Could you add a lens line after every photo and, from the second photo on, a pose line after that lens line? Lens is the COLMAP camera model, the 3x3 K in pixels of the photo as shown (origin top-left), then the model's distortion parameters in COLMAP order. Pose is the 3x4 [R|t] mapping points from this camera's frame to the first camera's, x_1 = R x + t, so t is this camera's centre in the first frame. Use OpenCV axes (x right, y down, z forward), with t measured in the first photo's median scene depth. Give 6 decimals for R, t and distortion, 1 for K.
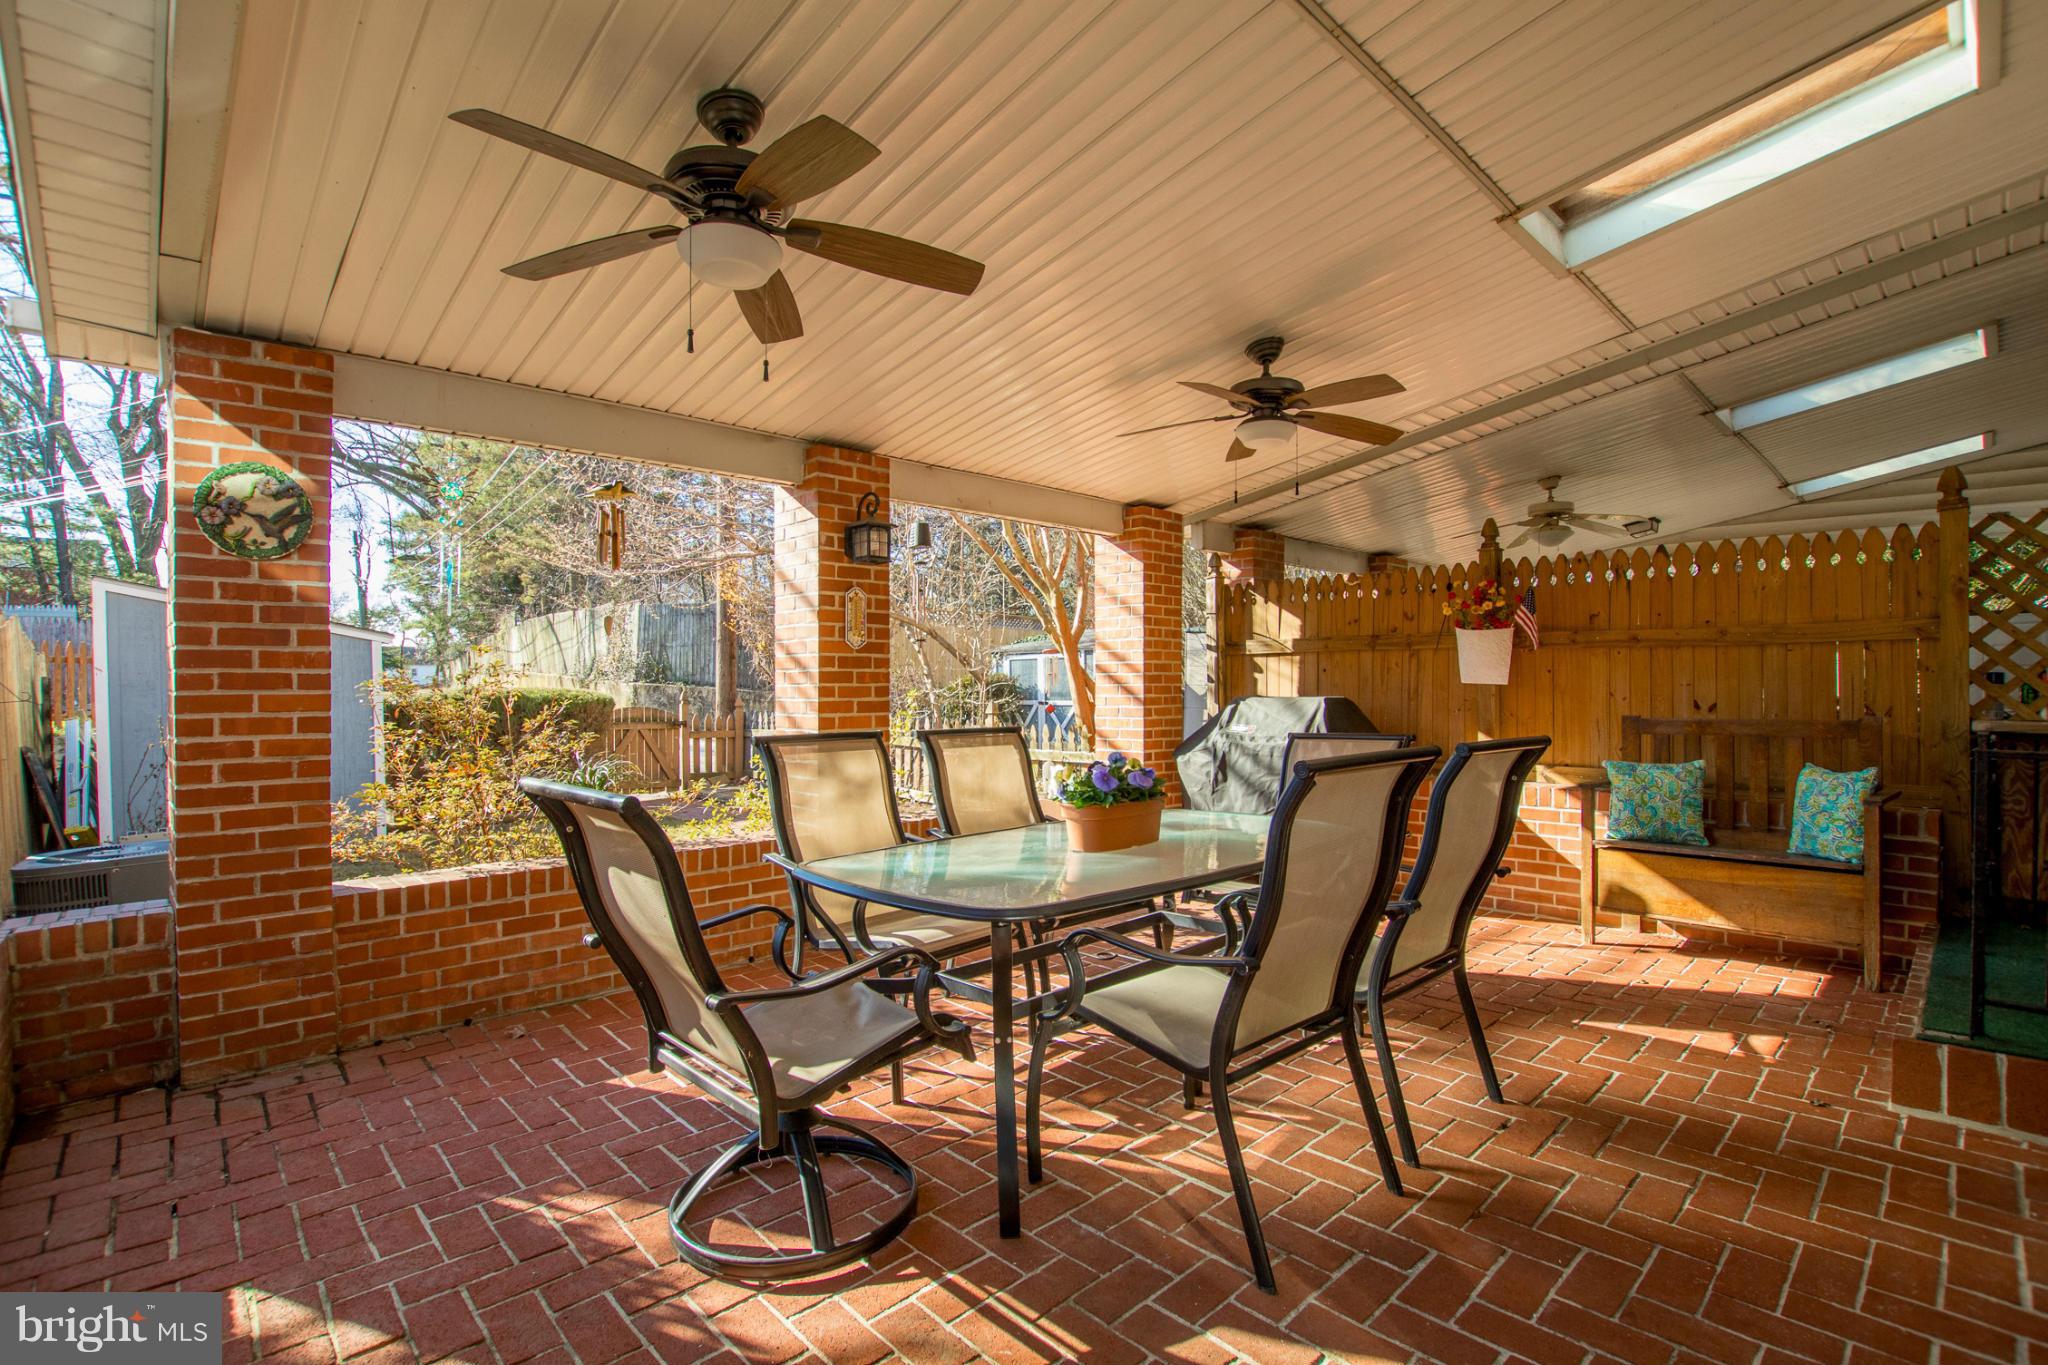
lens RADIAL K [[949.2, 0, 1016.3], [0, 949.2, 687.4], [0, 0, 1]] dist [-0.022492, 0.000814]
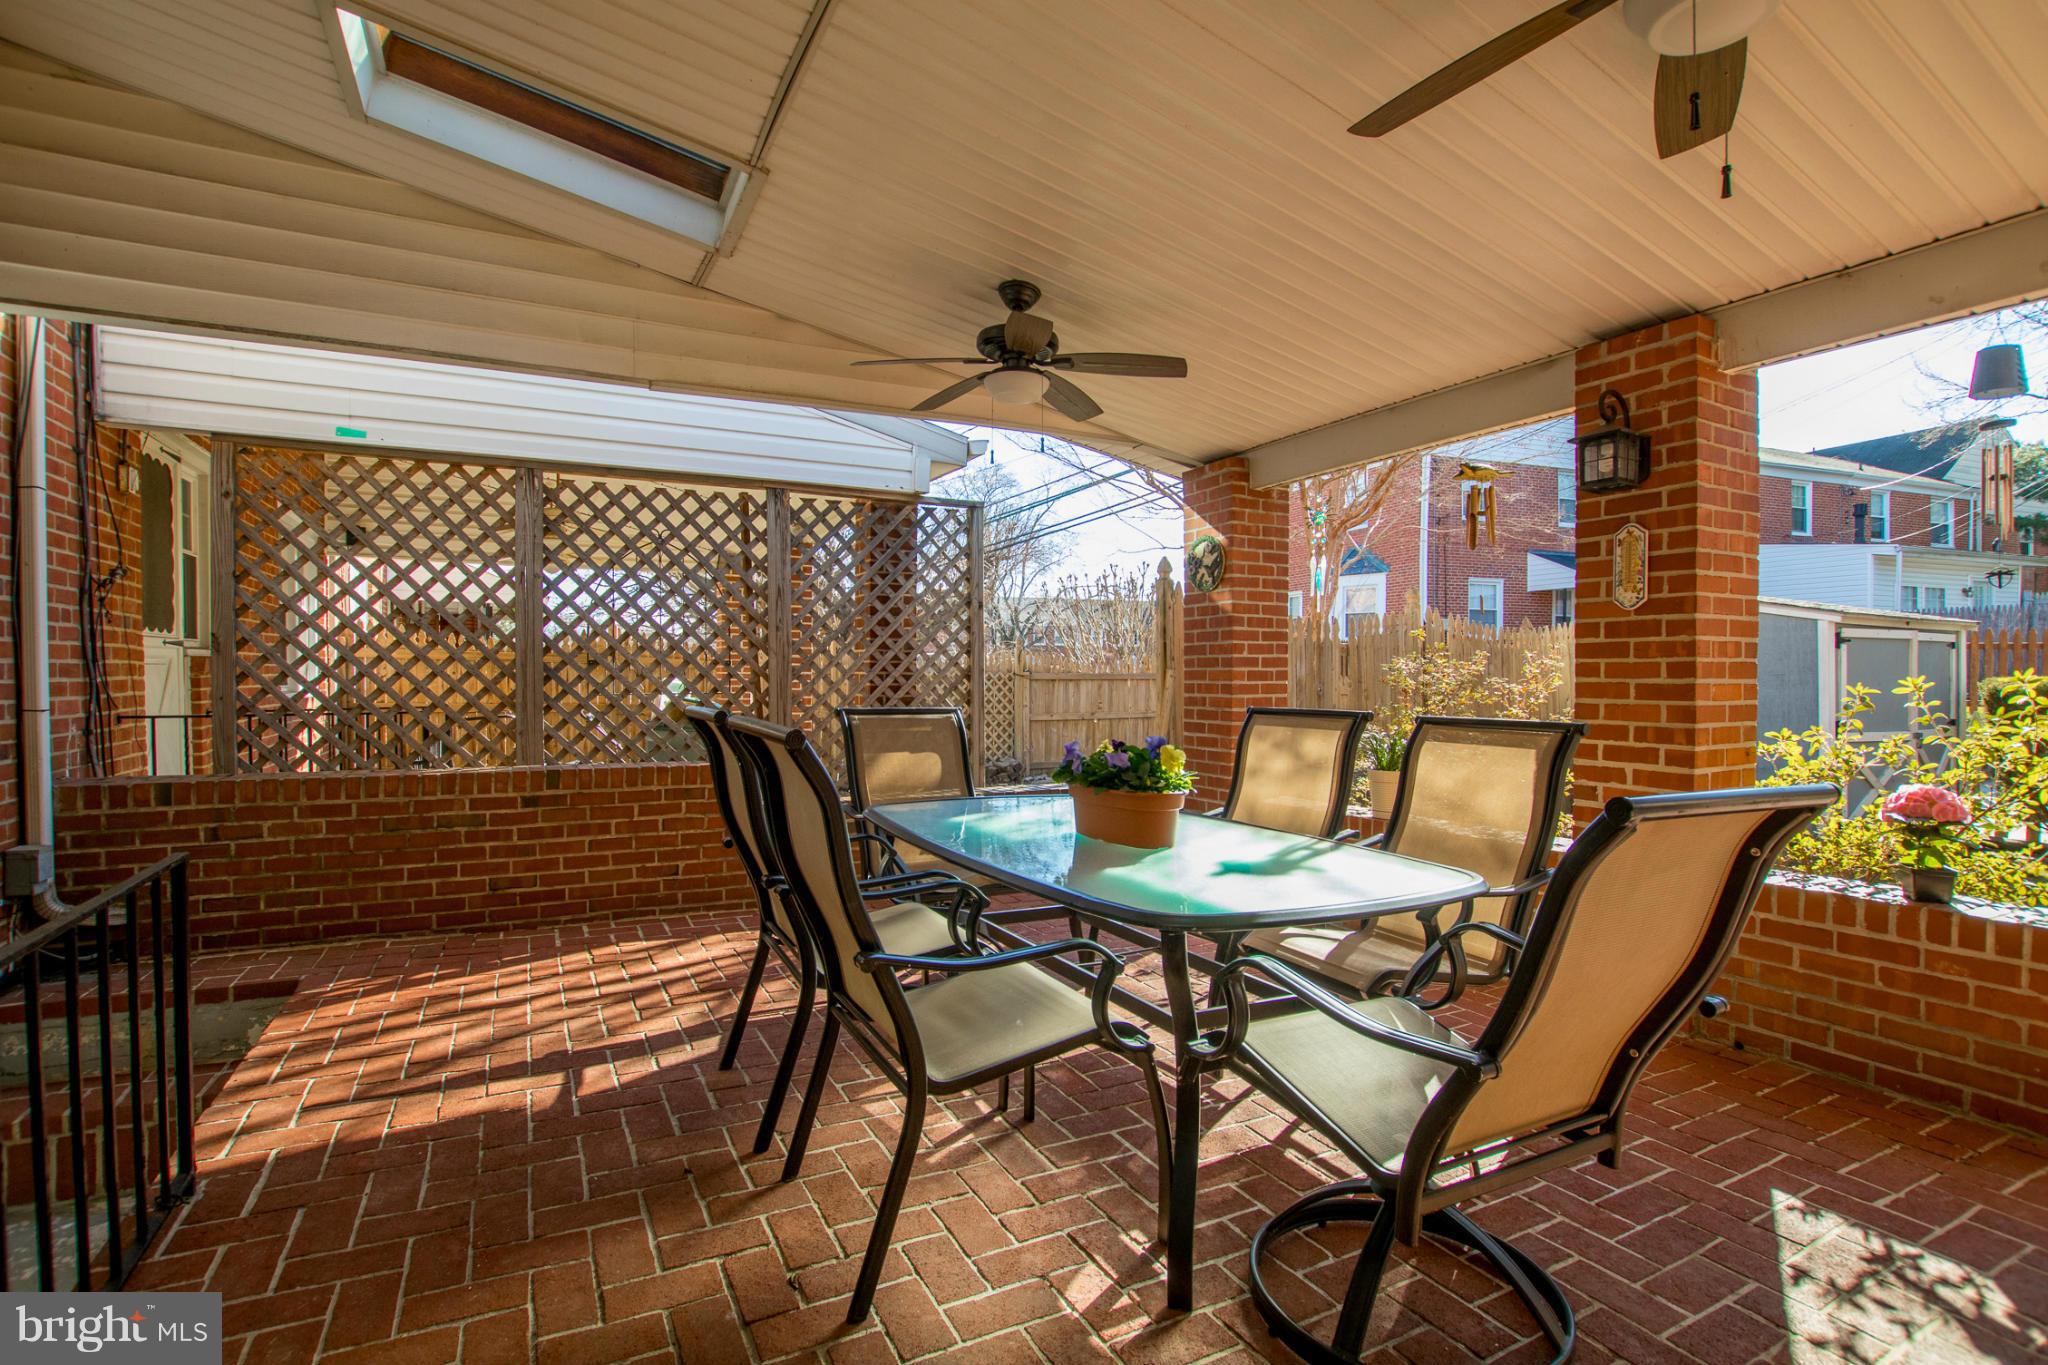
lens RADIAL K [[949.2, 0, 1016.3], [0, 949.2, 687.4], [0, 0, 1]] dist [-0.022492, 0.000814]
pose [[-0.270915, 0.014043, -0.962501, 0.660177], [-0.006992, 0.999838, 0.016556, 0.009385], [0.962578, 0.011215, -0.270774, 0.778490]]
